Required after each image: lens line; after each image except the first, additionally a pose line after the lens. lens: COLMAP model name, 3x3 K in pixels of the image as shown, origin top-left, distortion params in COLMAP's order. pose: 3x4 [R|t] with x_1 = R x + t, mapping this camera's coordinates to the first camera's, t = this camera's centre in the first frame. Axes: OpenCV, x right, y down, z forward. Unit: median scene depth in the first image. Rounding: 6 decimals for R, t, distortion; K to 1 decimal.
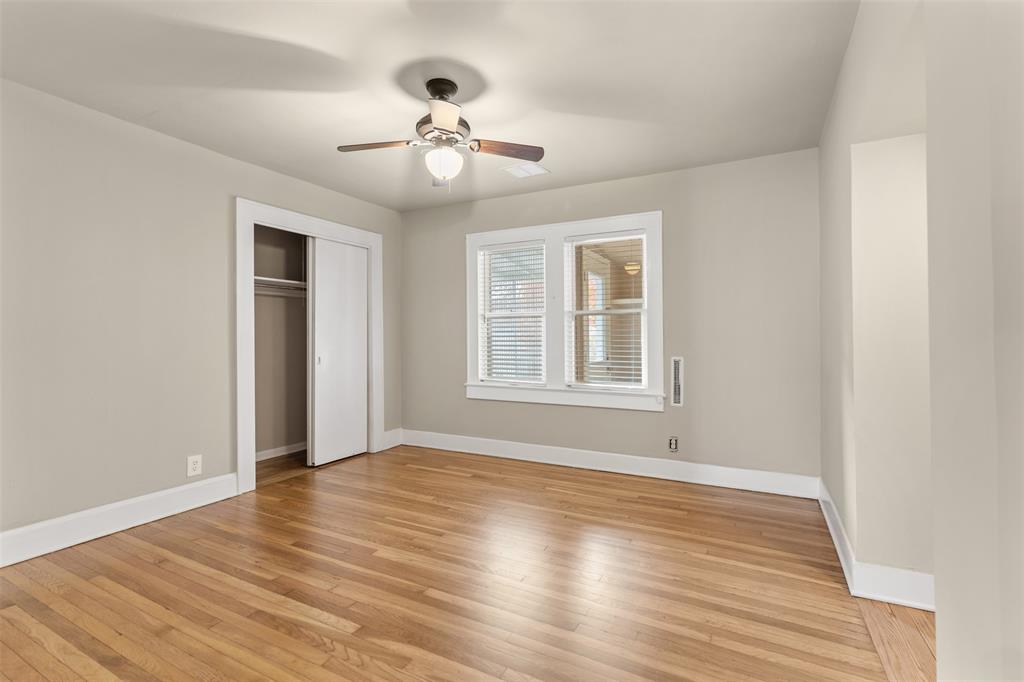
lens RADIAL K [[463.7, 0, 515.0], [0, 463.7, 342.7], [0, 0, 1]] dist [-0.012037, 0.006002]
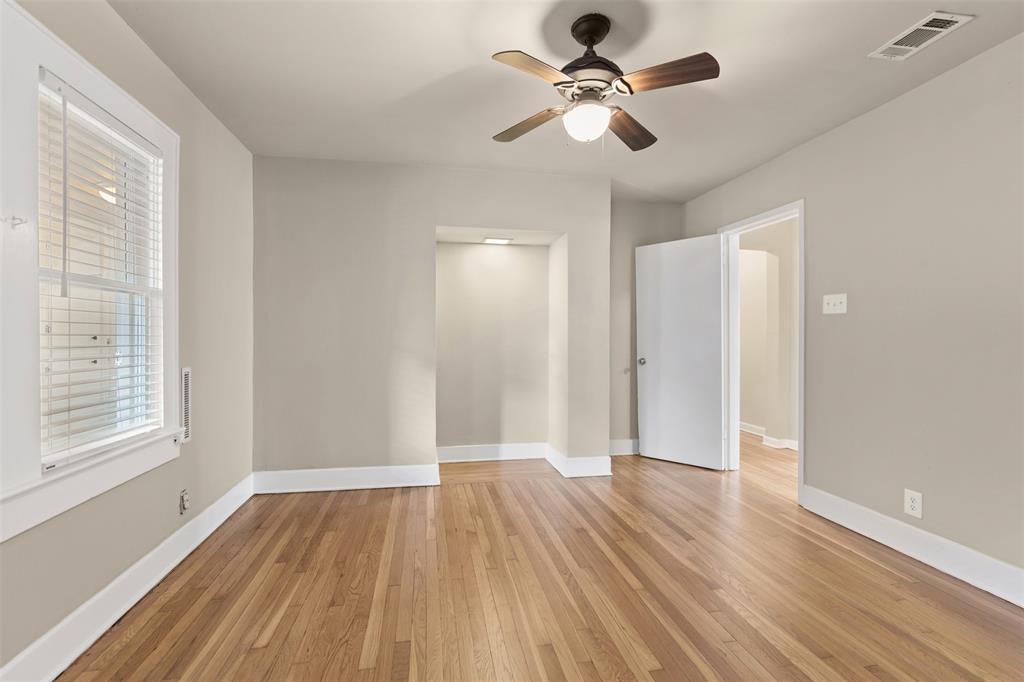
lens RADIAL K [[463.7, 0, 515.0], [0, 463.7, 342.7], [0, 0, 1]] dist [-0.012037, 0.006002]
pose [[-0.619636, -0.008070, 0.784848, -0.690136], [0.008965, 0.999809, 0.017358, -0.017363], [-0.784838, 0.017792, -0.619446, 1.558810]]
